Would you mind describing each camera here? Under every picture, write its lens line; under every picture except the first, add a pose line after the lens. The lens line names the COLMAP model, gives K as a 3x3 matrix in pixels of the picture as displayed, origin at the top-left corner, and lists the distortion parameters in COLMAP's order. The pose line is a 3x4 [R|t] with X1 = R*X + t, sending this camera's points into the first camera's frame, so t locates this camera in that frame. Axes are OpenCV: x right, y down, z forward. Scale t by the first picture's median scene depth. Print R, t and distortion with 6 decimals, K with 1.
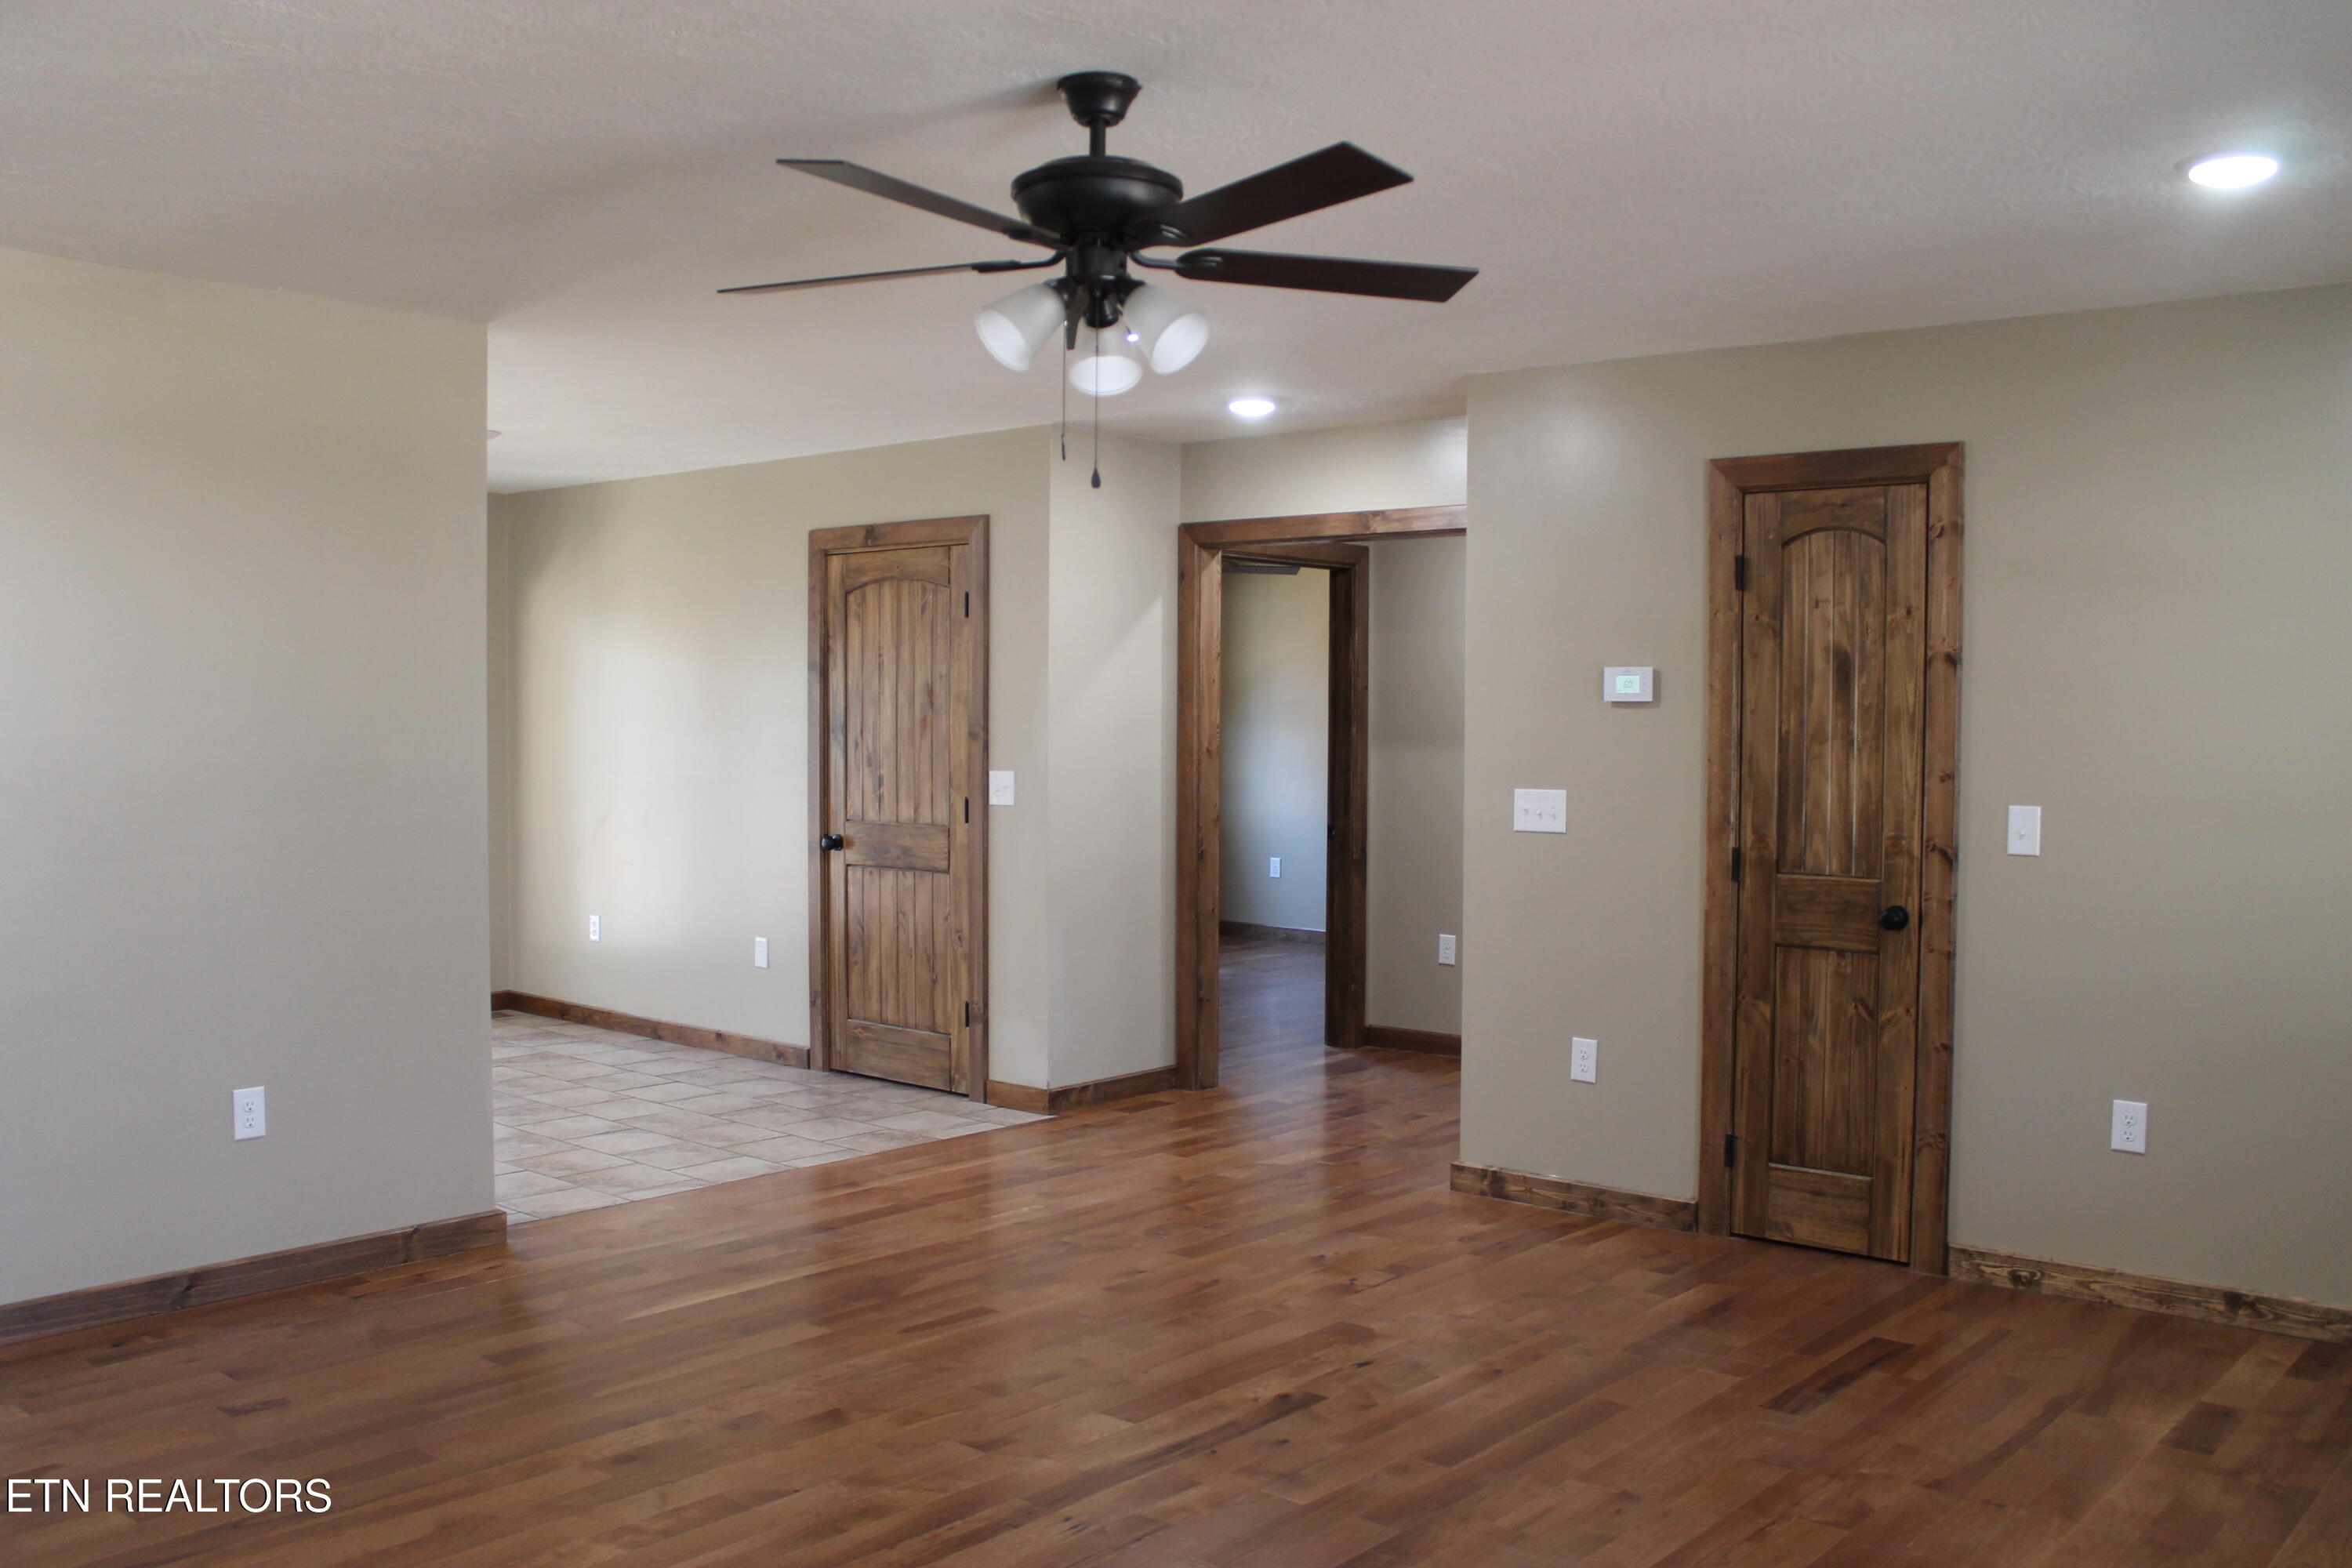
lens RADIAL K [[2082.4, 0, 1162.9], [0, 2082.4, 788.0], [0, 0, 1]] dist [-0.162123, 0.176700]
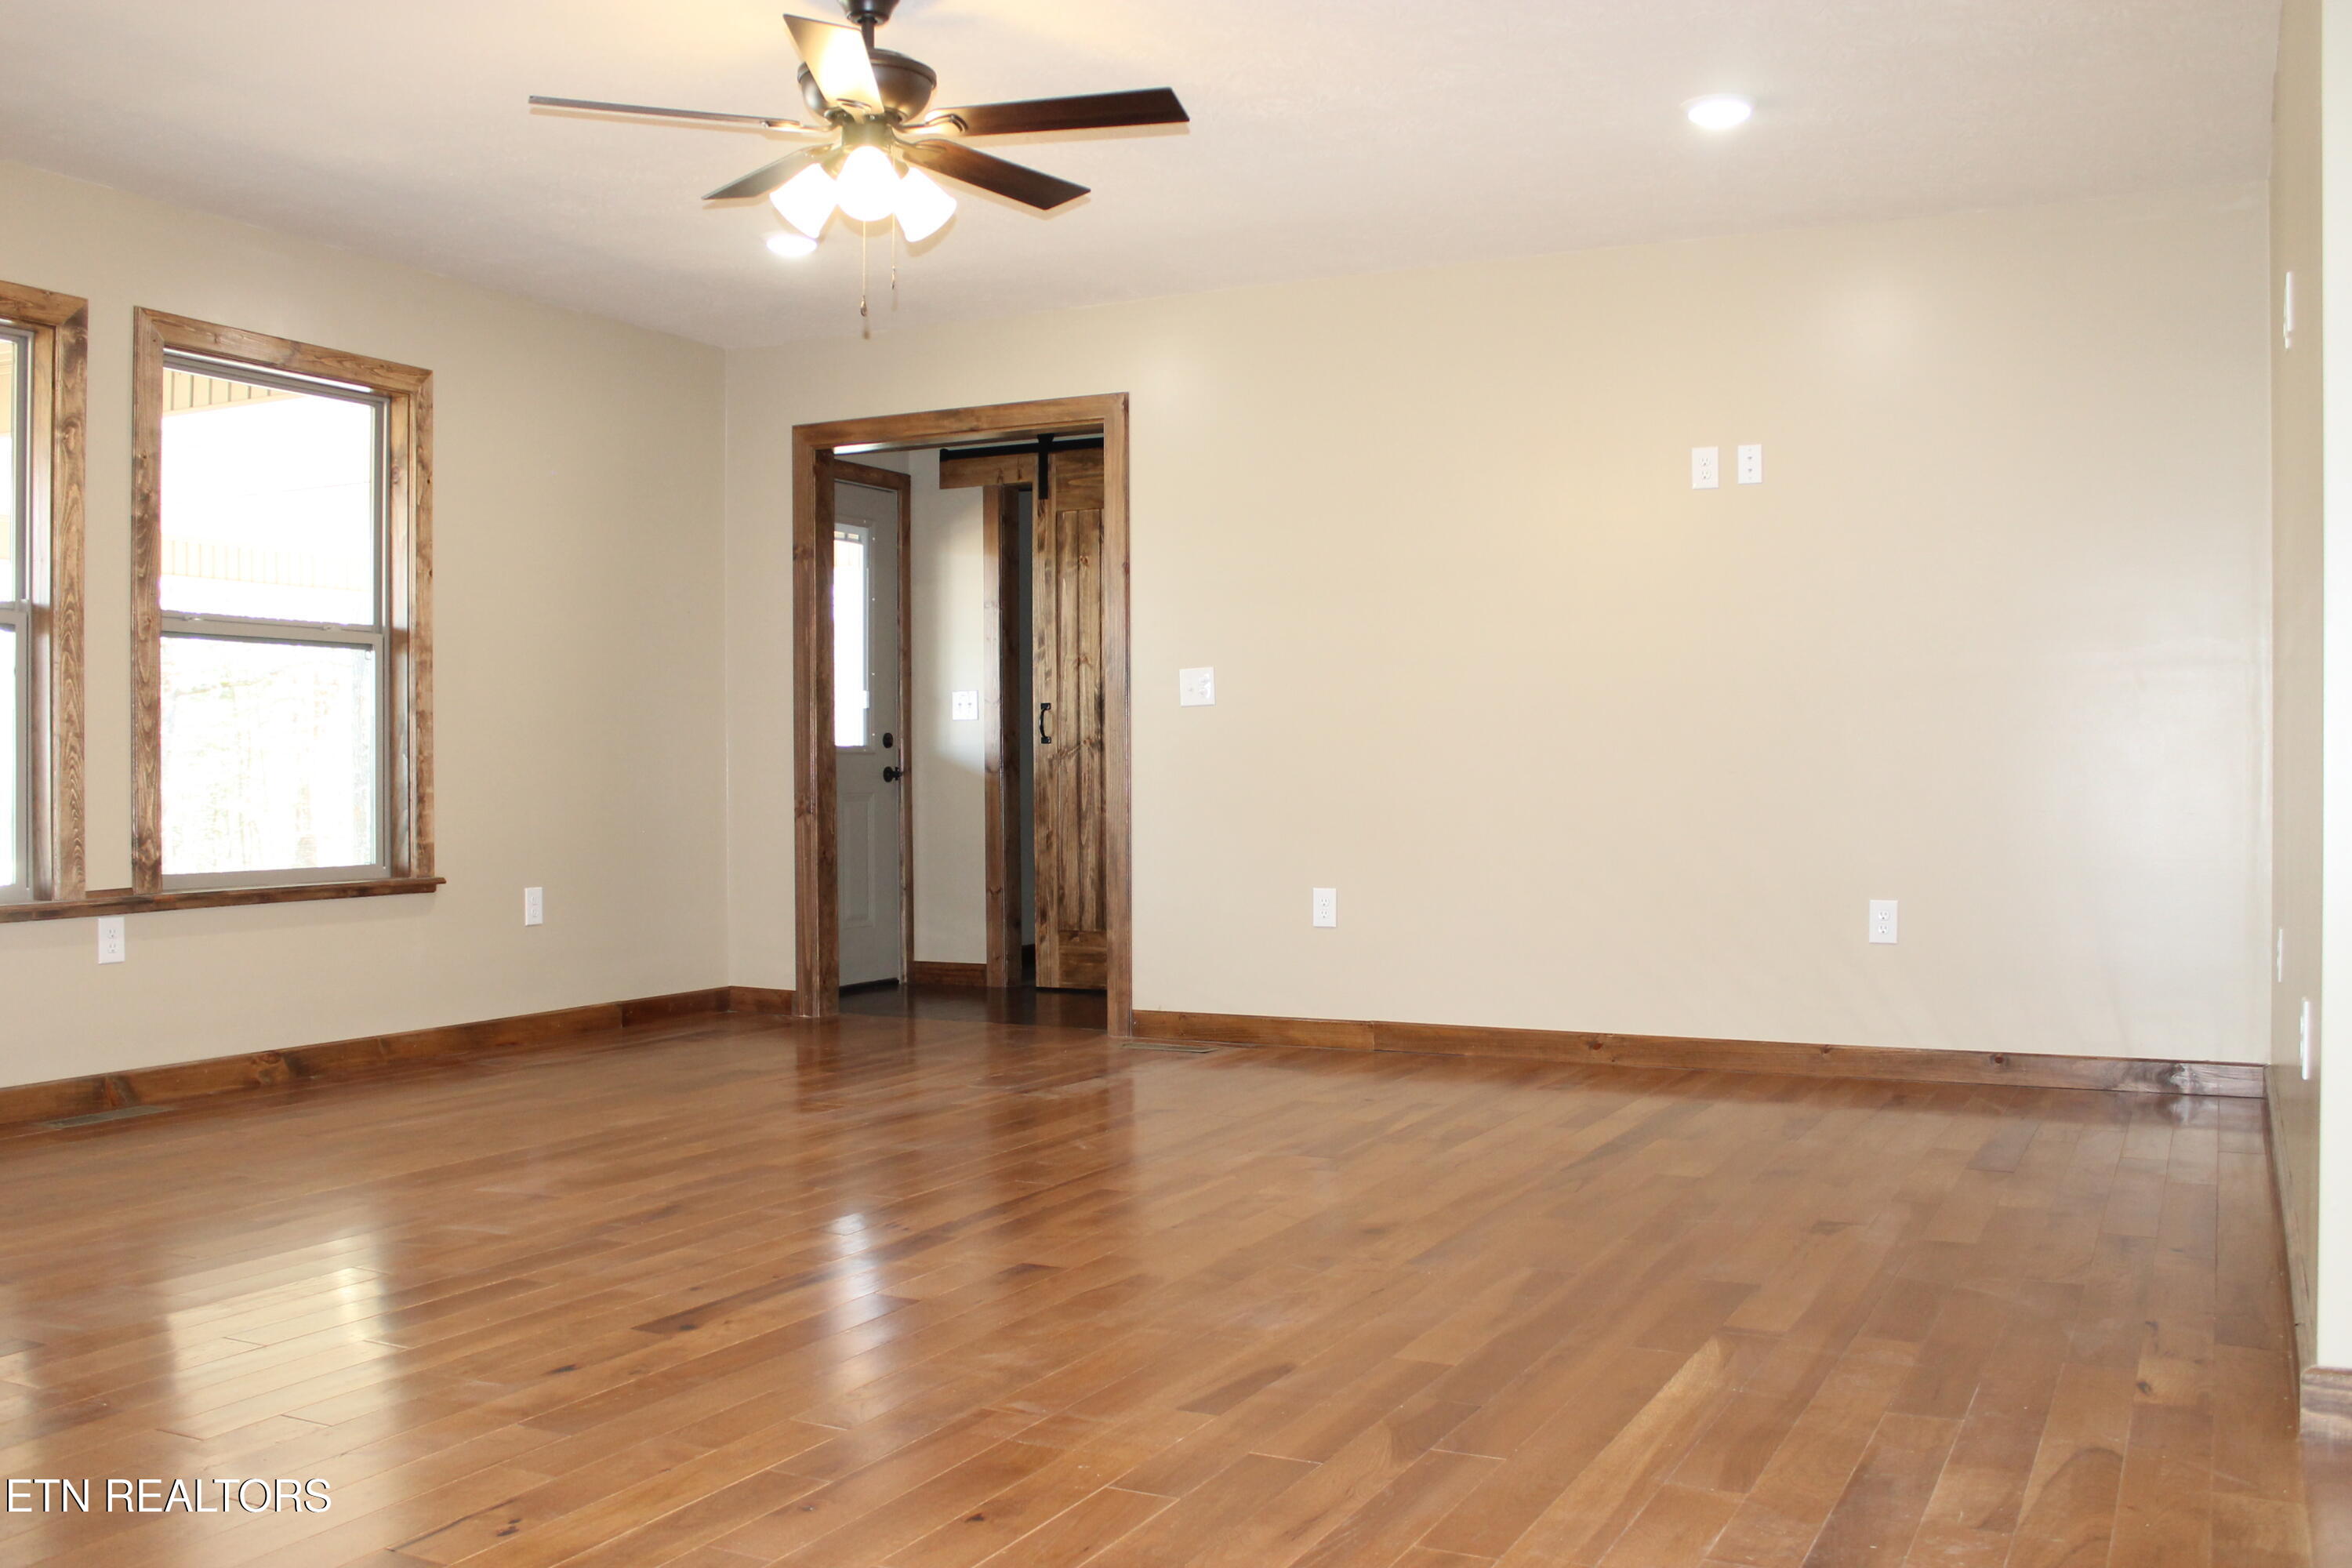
lens RADIAL K [[2176.5, 0, 1165.1], [0, 2176.5, 783.7], [0, 0, 1]] dist [-0.151880, 0.167170]
pose [[-0.972655, -0.000201, -0.232255, 0.054665], [-0.009639, 0.999173, 0.039501, 0.048507], [0.232055, 0.040659, -0.971852, 1.362685]]
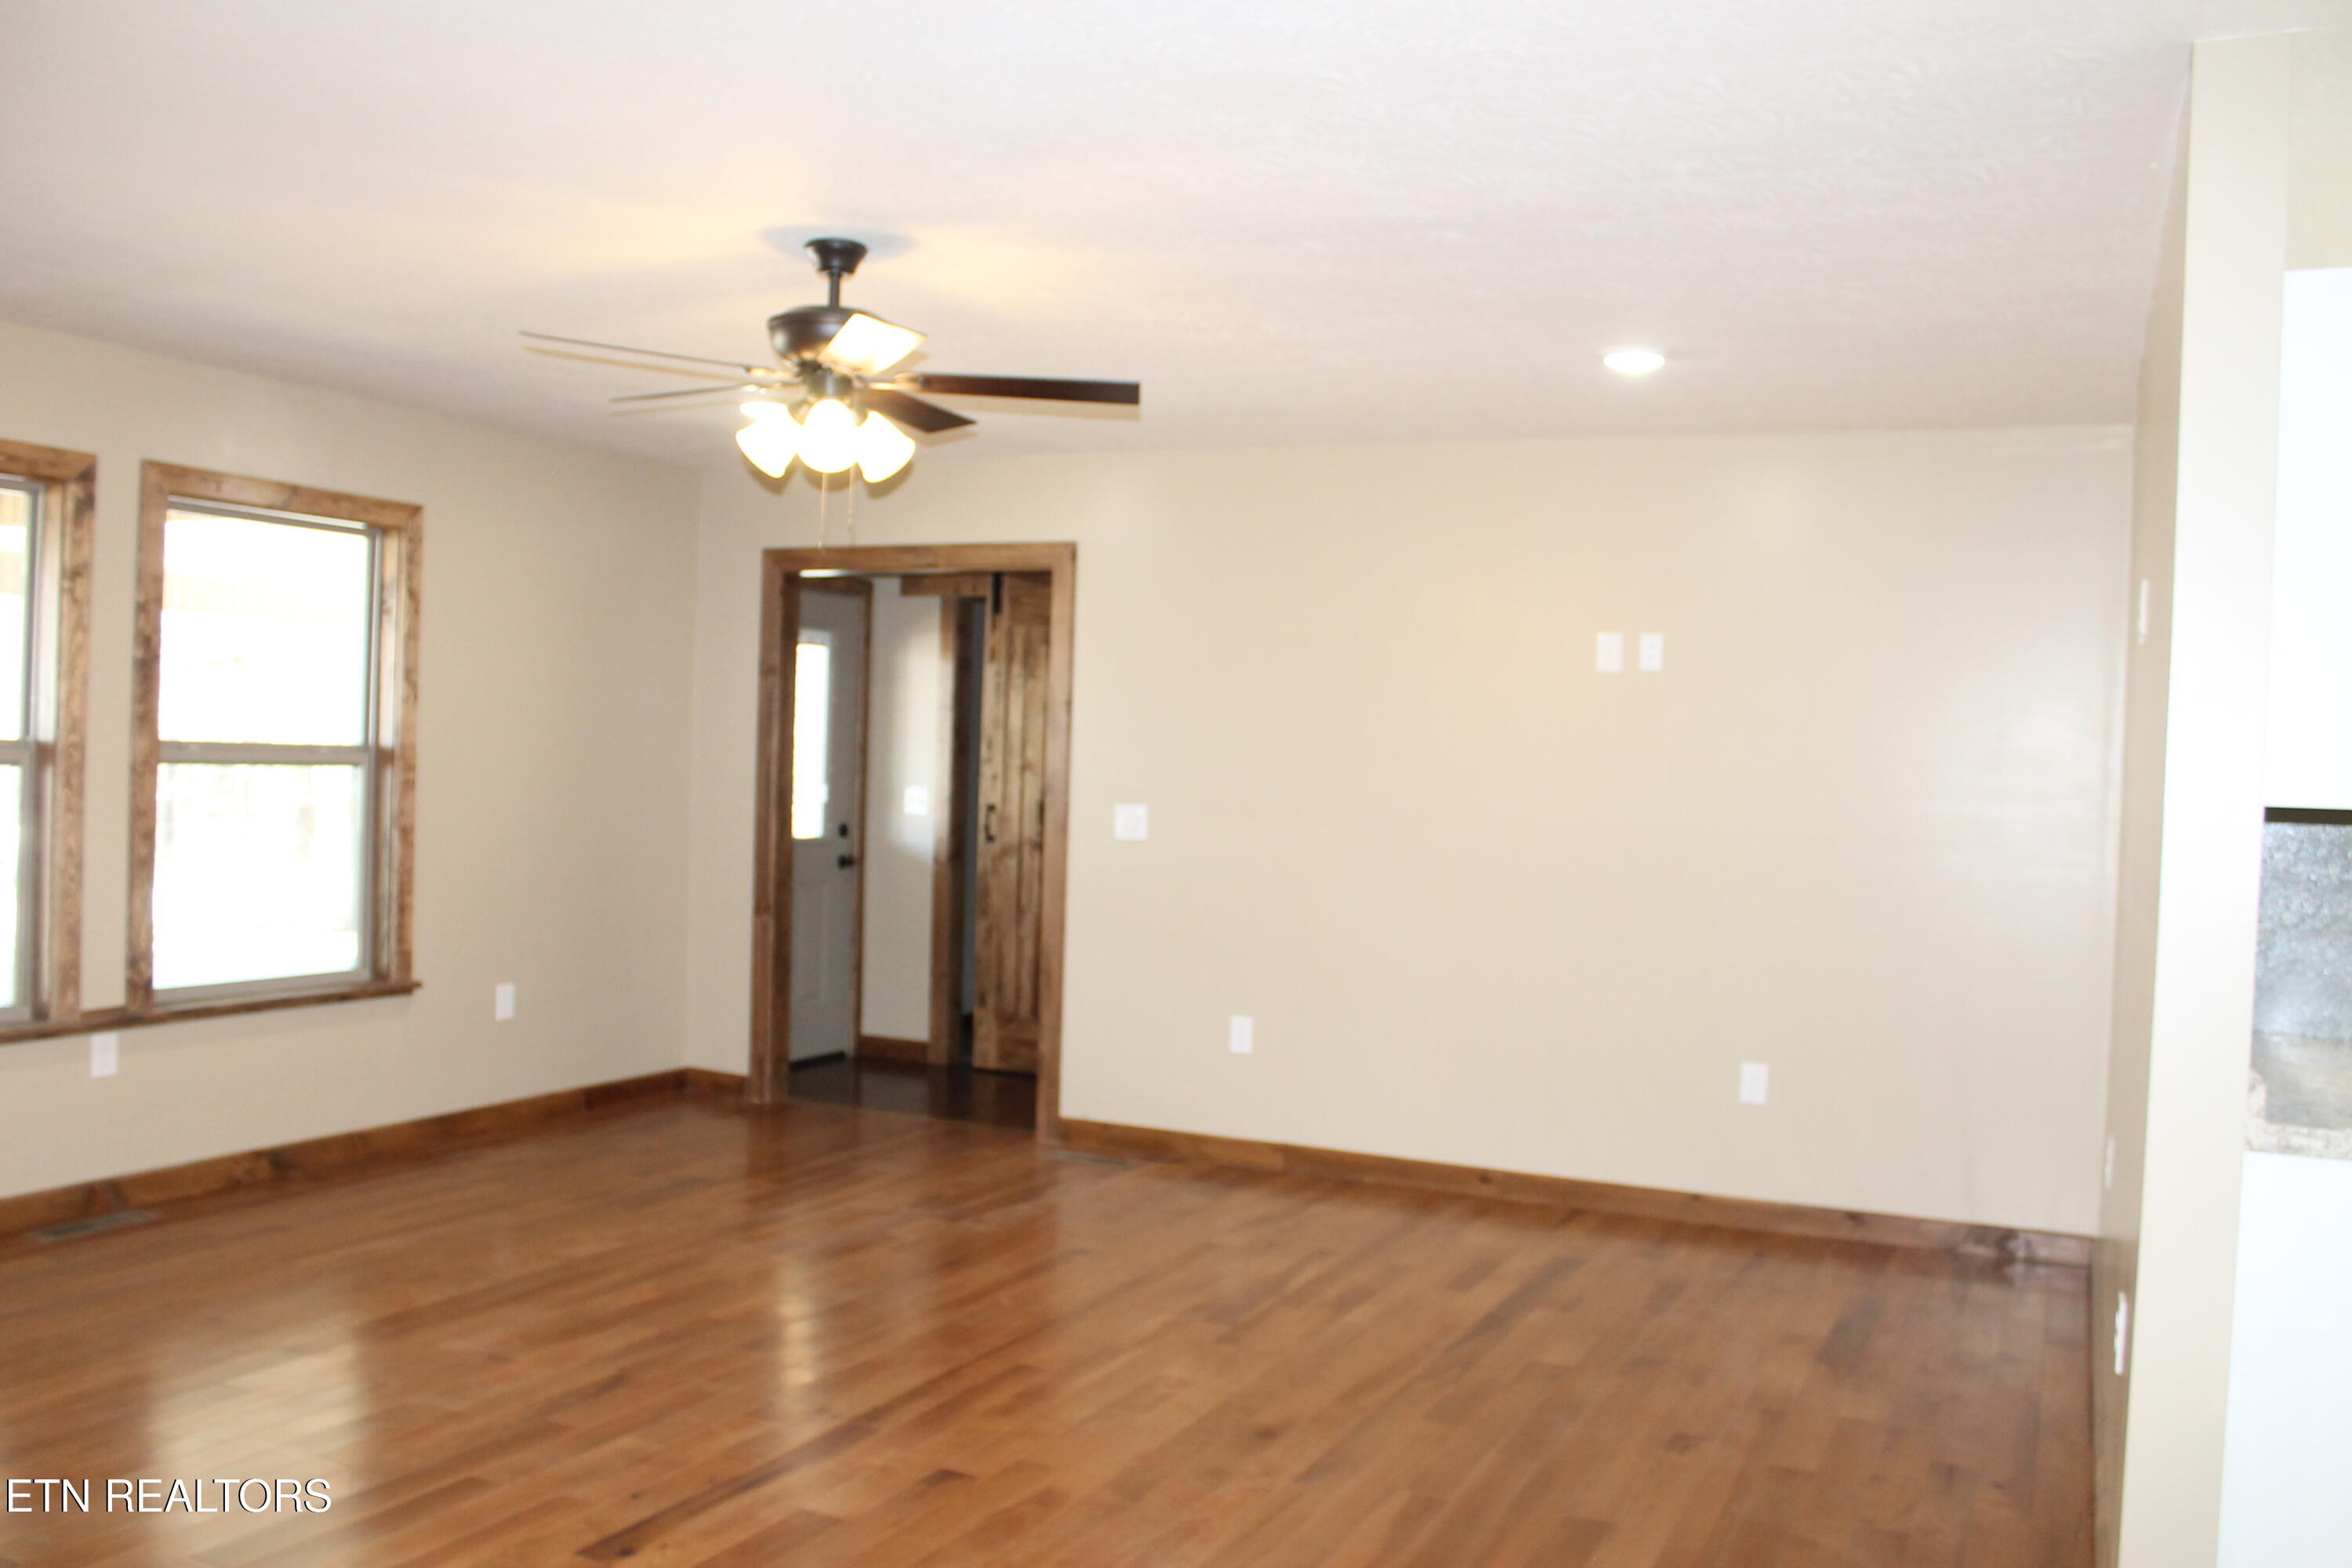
lens RADIAL K [[2018.7, 0, 1166.7], [0, 2018.7, 793.2], [0, 0, 1]] dist [-0.156857, 0.146476]
pose [[-0.965055, -0.032959, -0.259968, 0.049470], [-0.048077, 0.997489, 0.052008, -0.041982], [0.257601, 0.062689, -0.964216, 1.355568]]
